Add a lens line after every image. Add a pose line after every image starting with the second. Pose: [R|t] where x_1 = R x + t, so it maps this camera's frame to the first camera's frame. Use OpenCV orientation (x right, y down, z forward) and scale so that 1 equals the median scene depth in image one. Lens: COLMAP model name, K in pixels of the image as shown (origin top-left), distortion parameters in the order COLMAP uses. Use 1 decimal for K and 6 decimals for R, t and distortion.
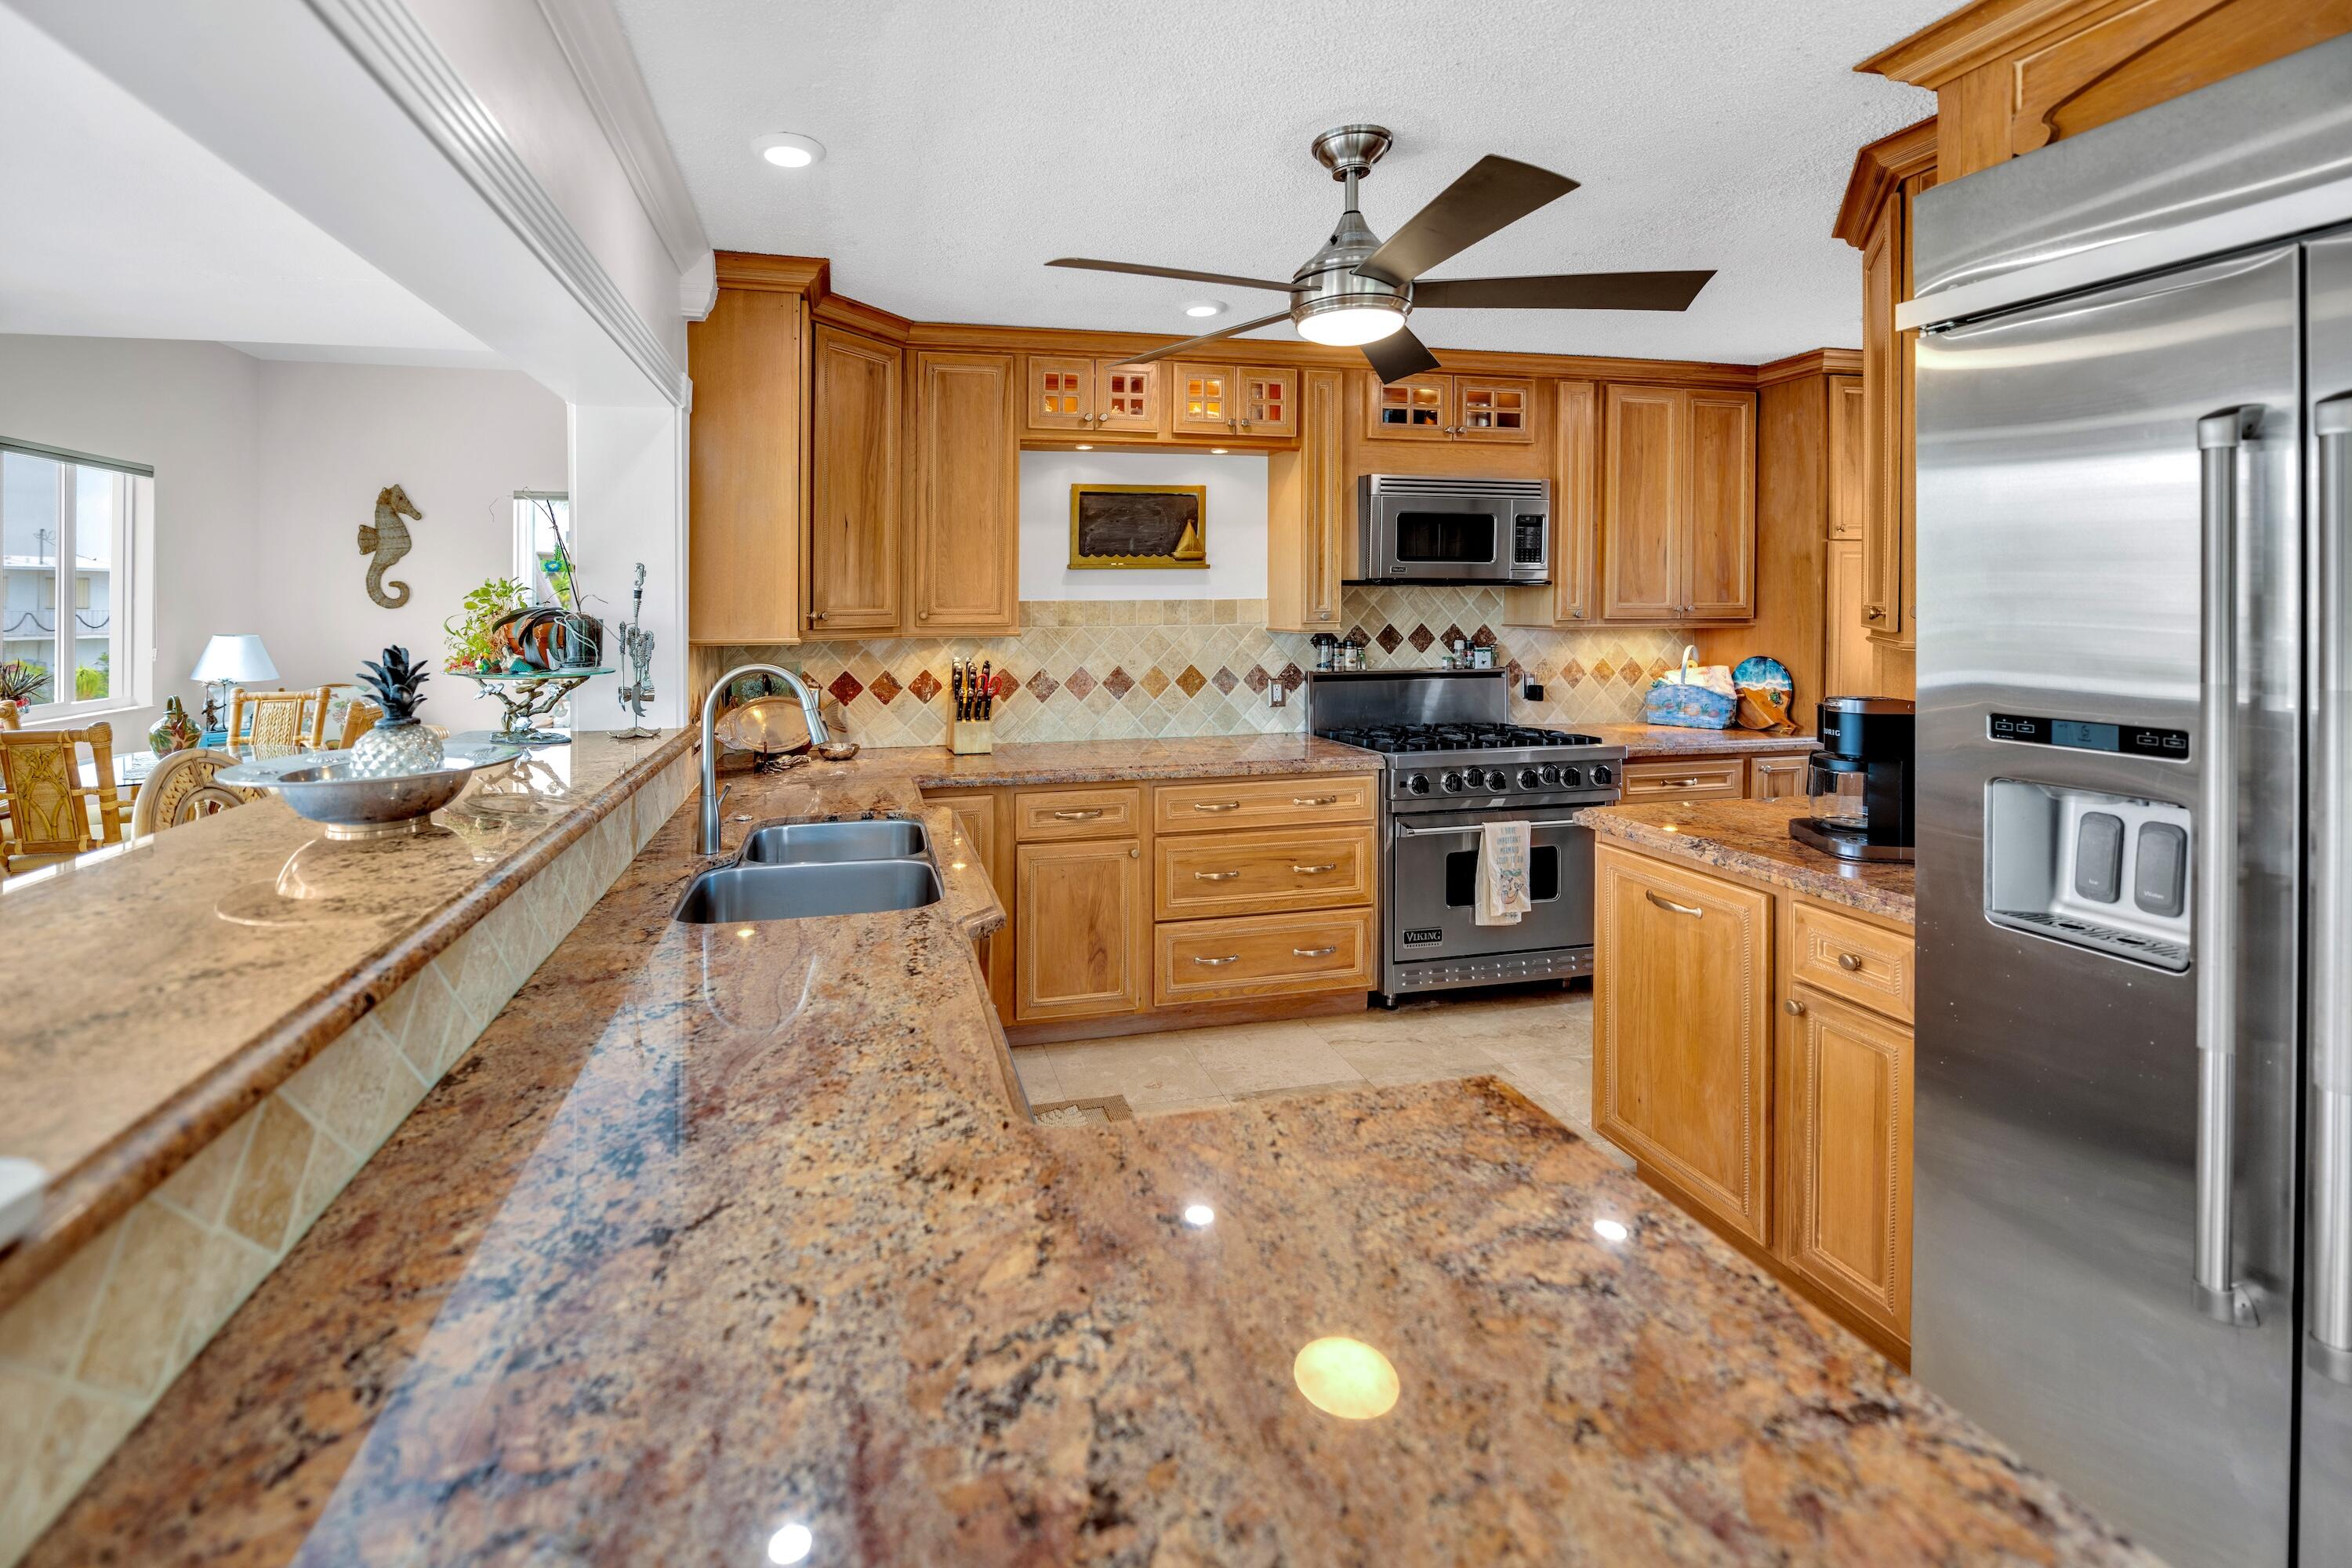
lens RADIAL K [[996.9, 0, 1074.3], [0, 996.9, 605.8], [0, 0, 1]] dist [-0.012572, -0.000596]
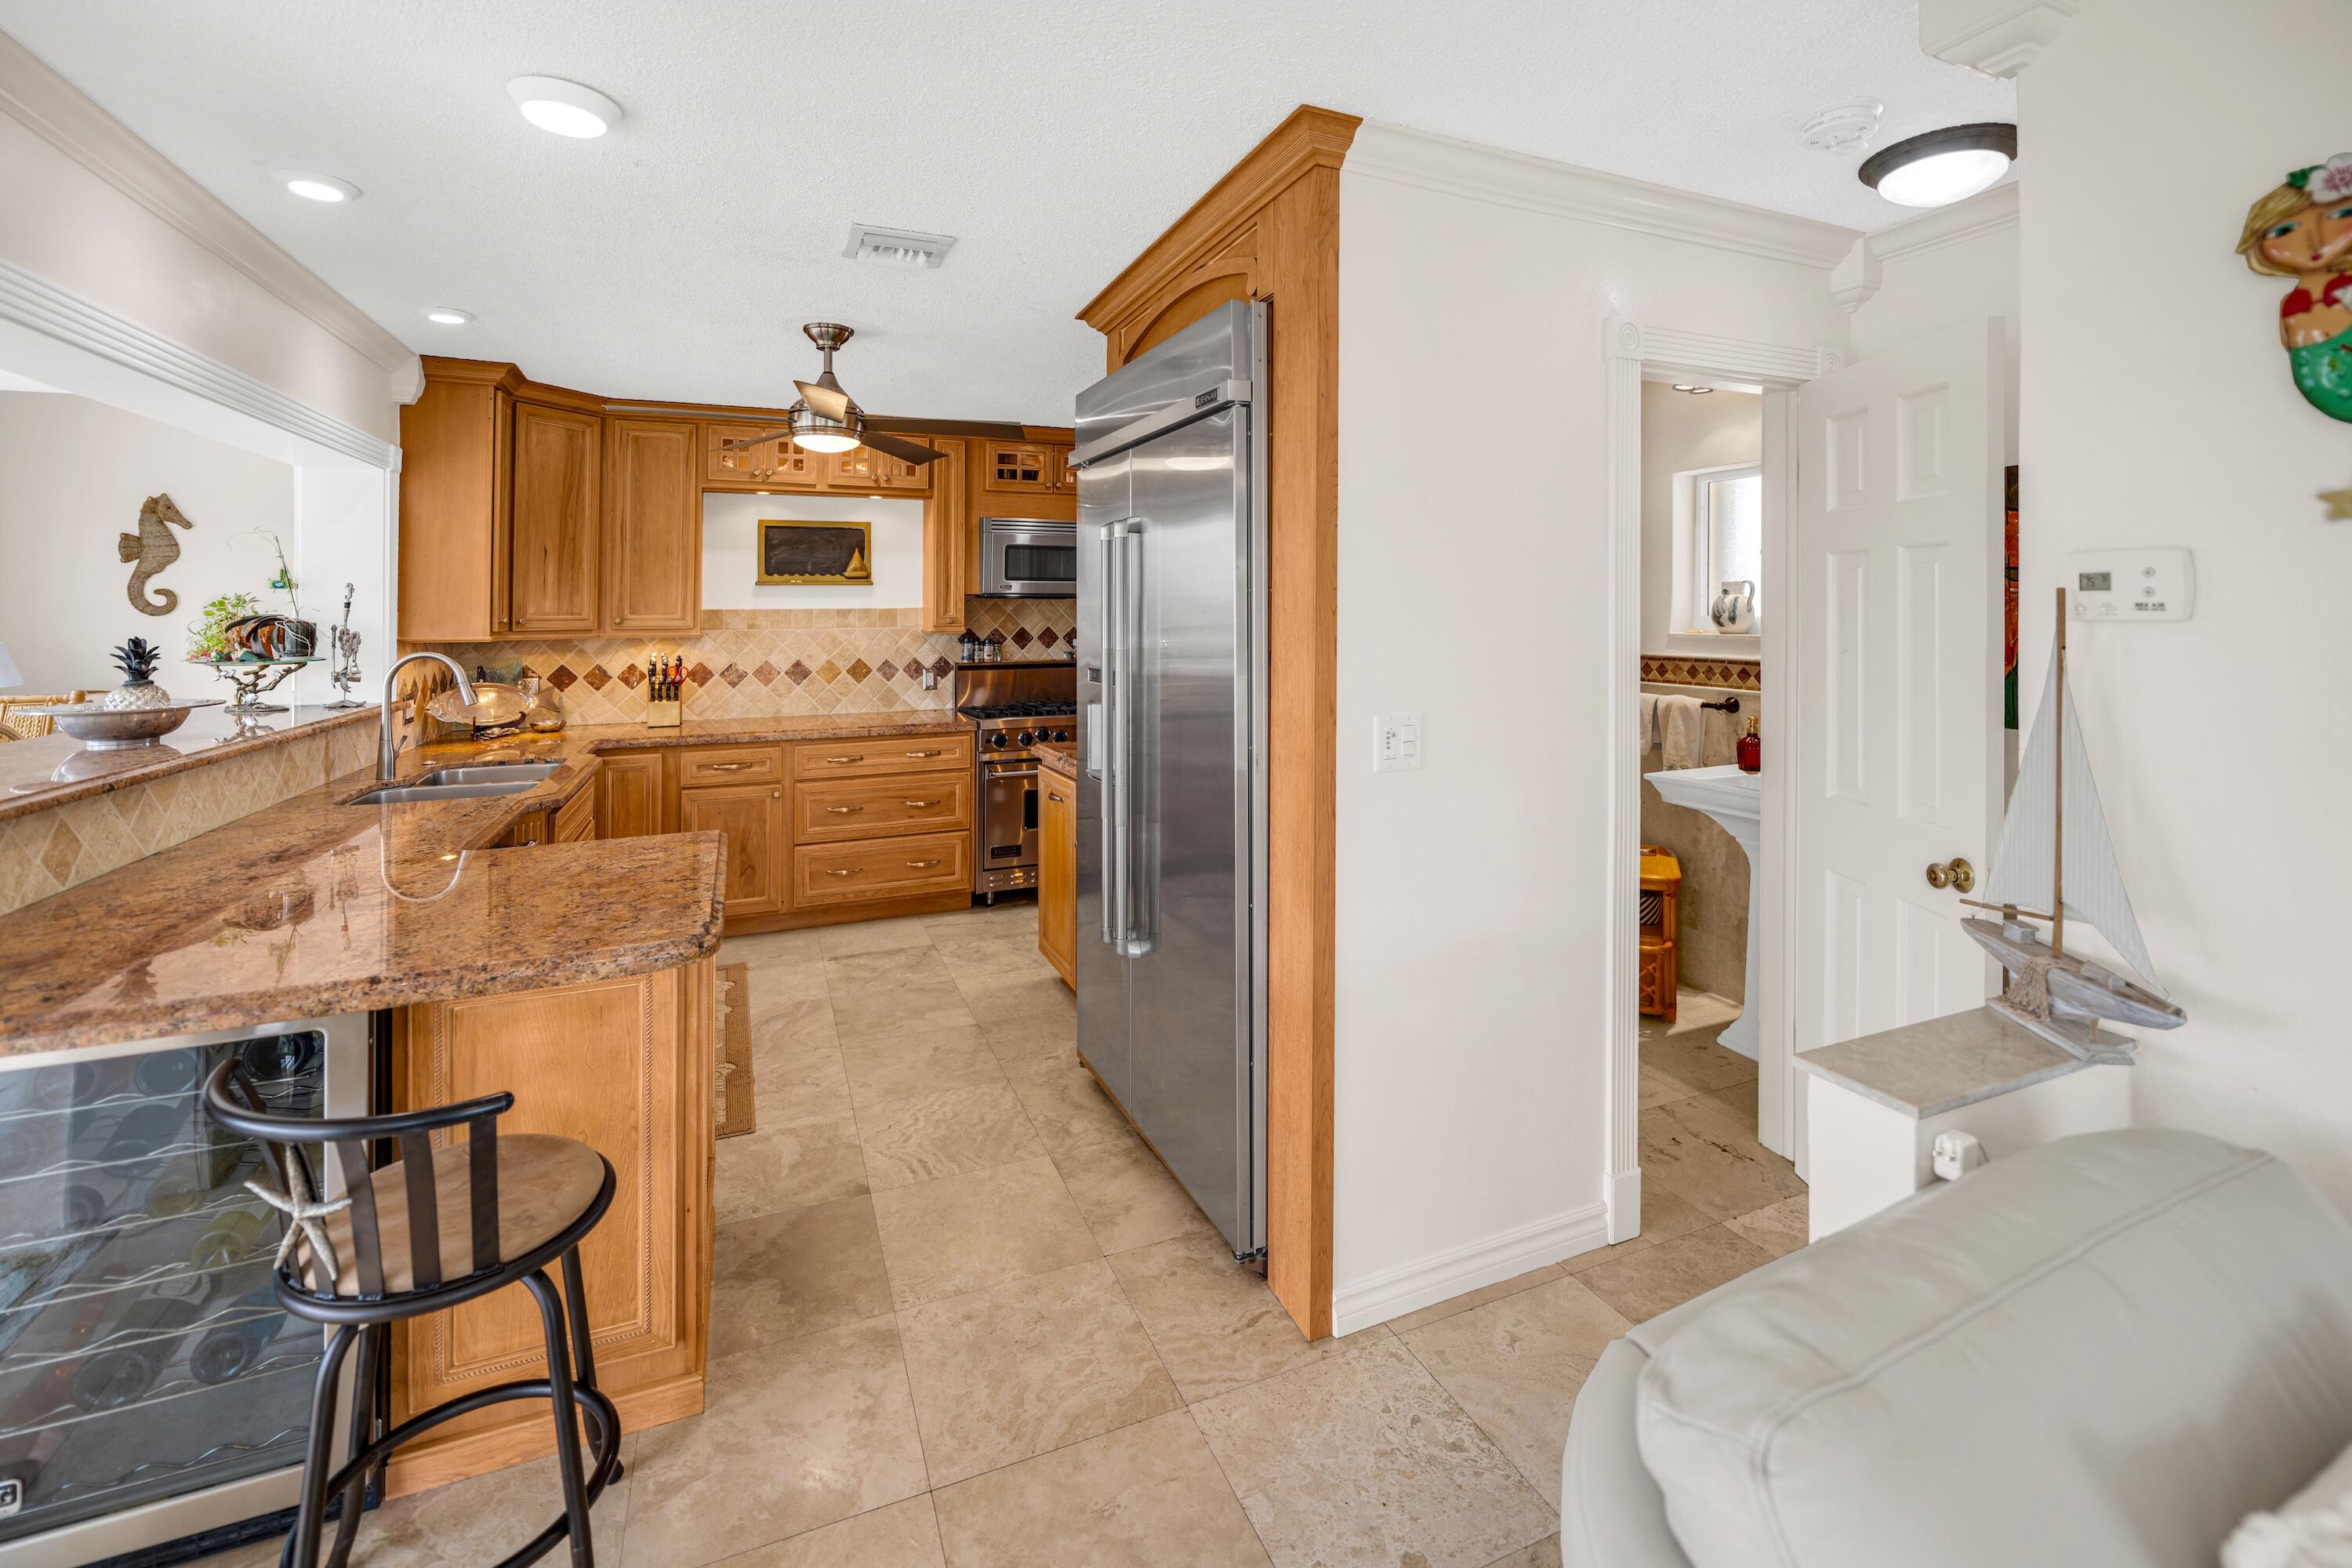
lens RADIAL K [[996.9, 0, 1173.3], [0, 996.9, 598.0], [0, 0, 1]] dist [-0.012572, -0.000596]
pose [[0.981237, 0.002428, 0.192790, 0.311278], [0.000534, 0.999883, -0.015308, 0.000142], [-0.192805, 0.015123, 0.981121, -0.422545]]
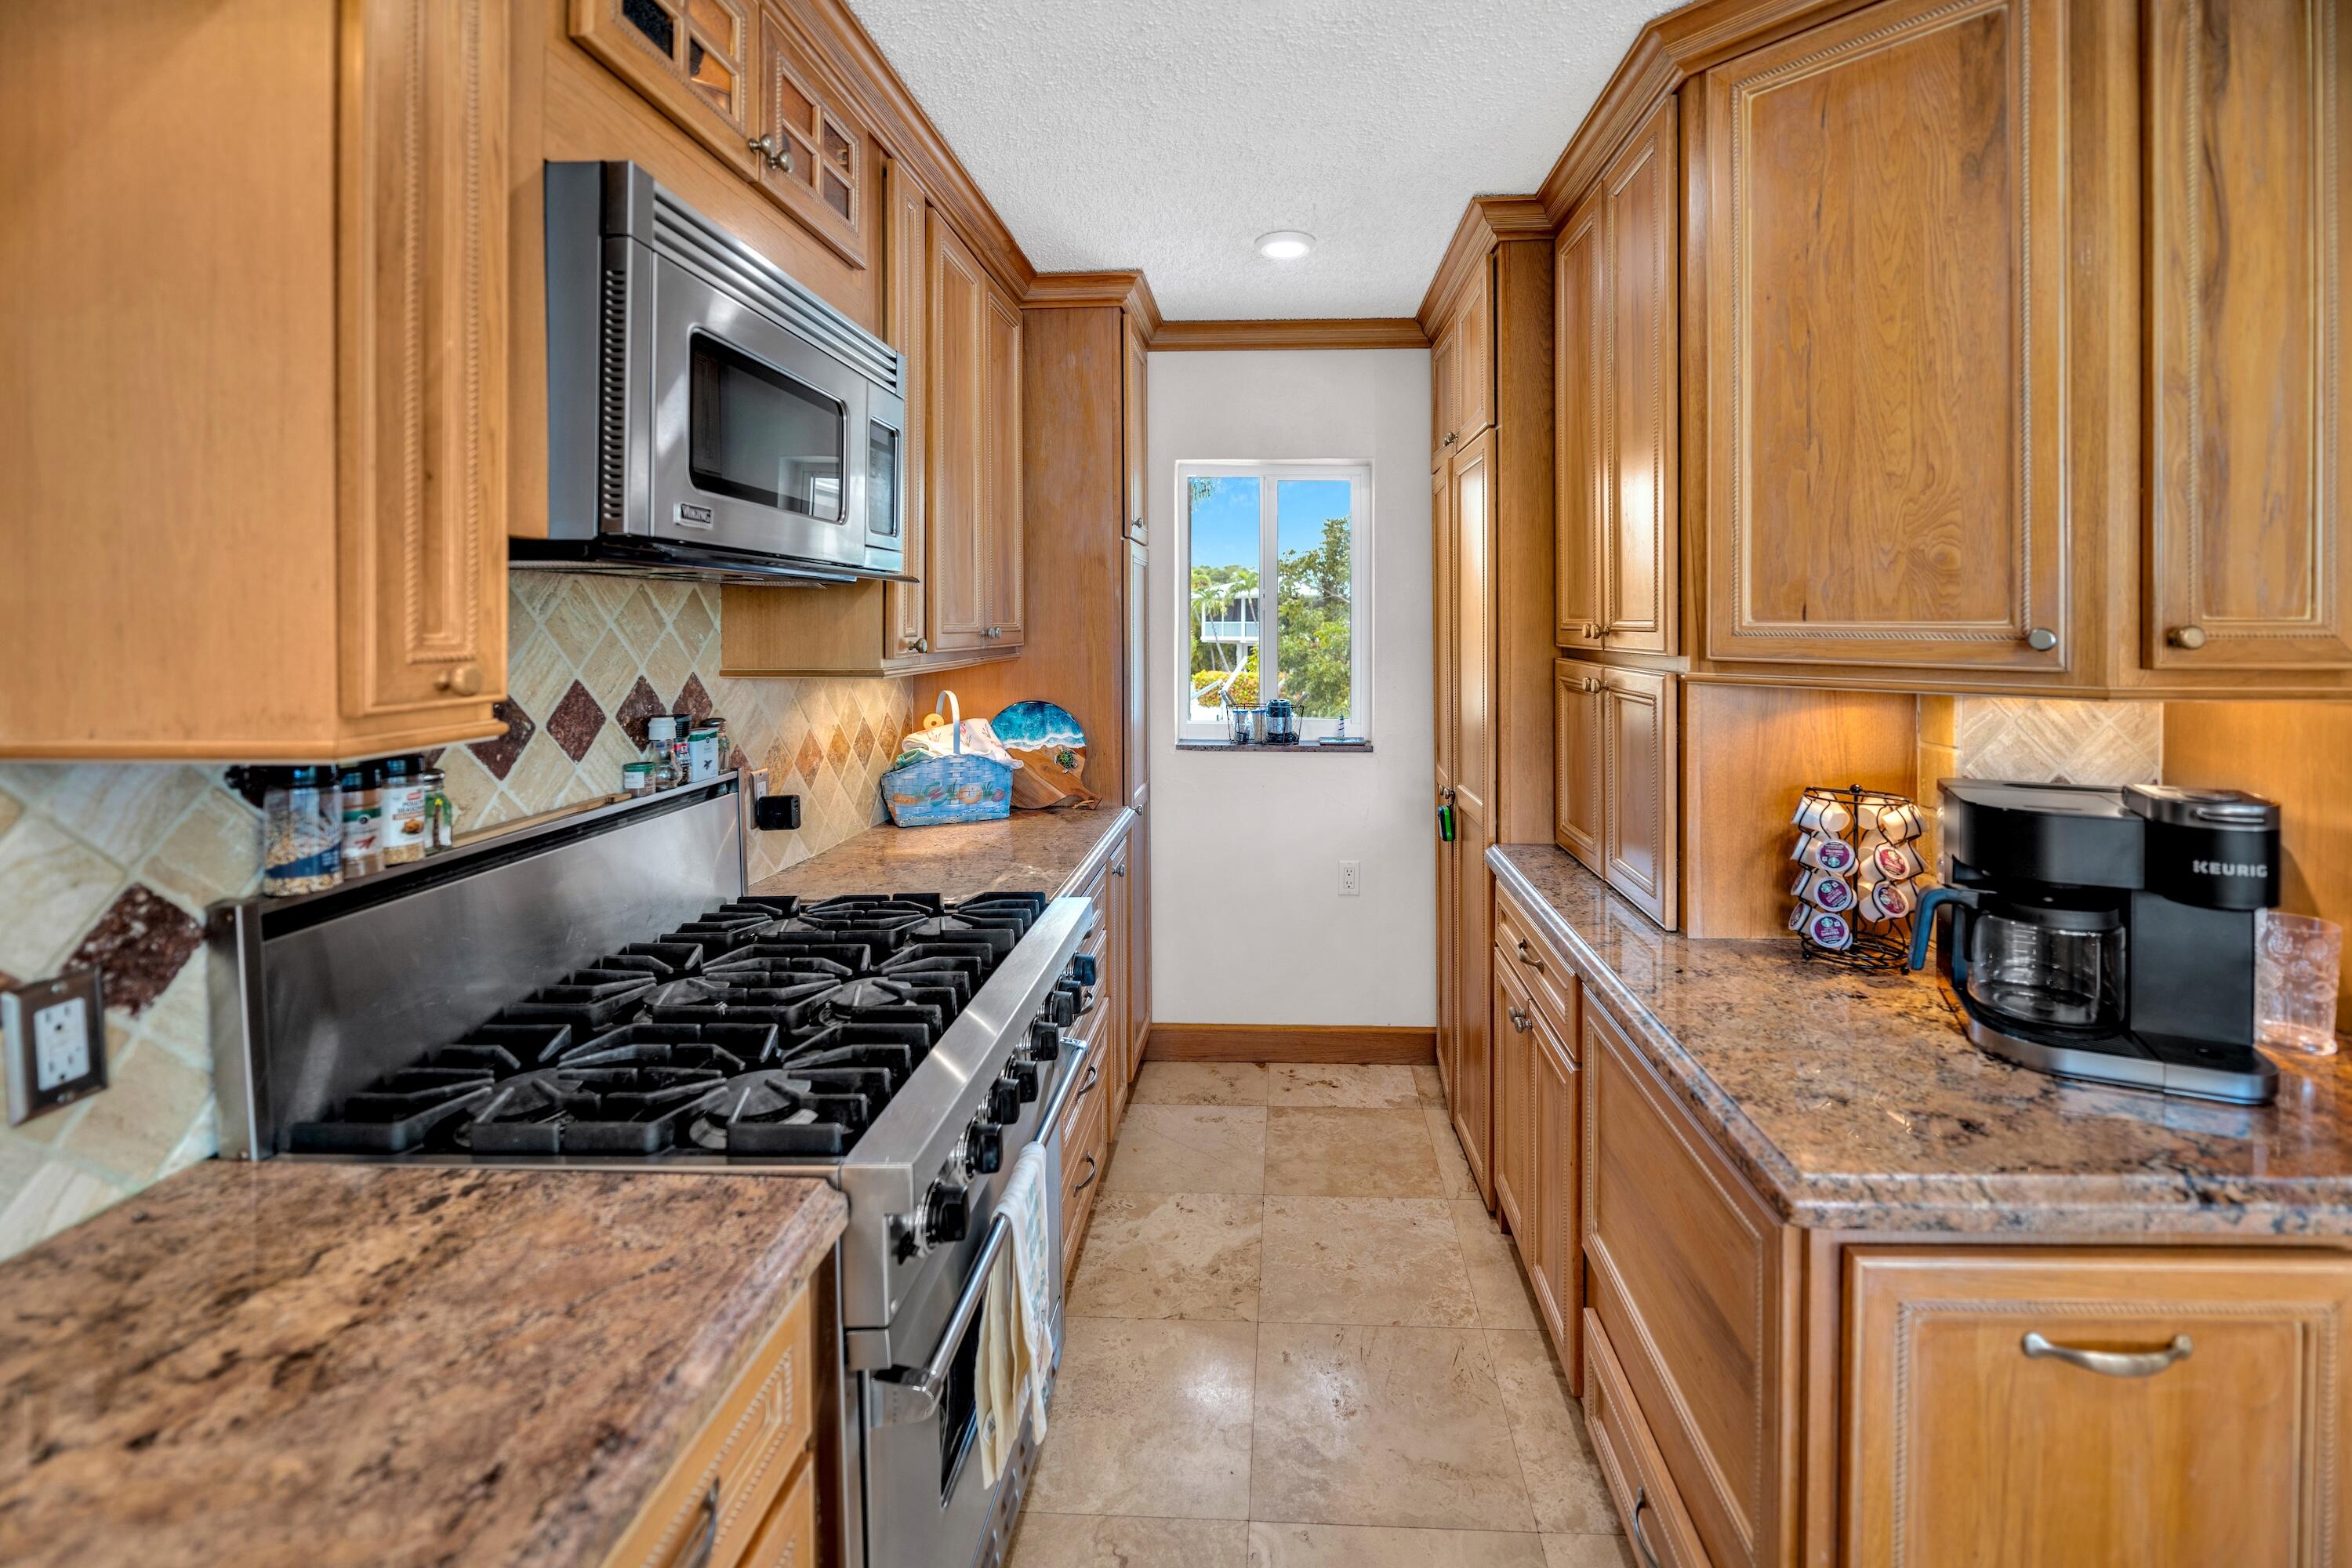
lens RADIAL K [[996.9, 0, 1247.2], [0, 996.9, 635.0], [0, 0, 1]] dist [-0.012572, -0.000596]
pose [[0.255646, -0.012702, 0.966687, 0.078220], [0.002635, 0.999919, 0.012442, -0.003462], [-0.966767, -0.000633, 0.255659, 0.819675]]
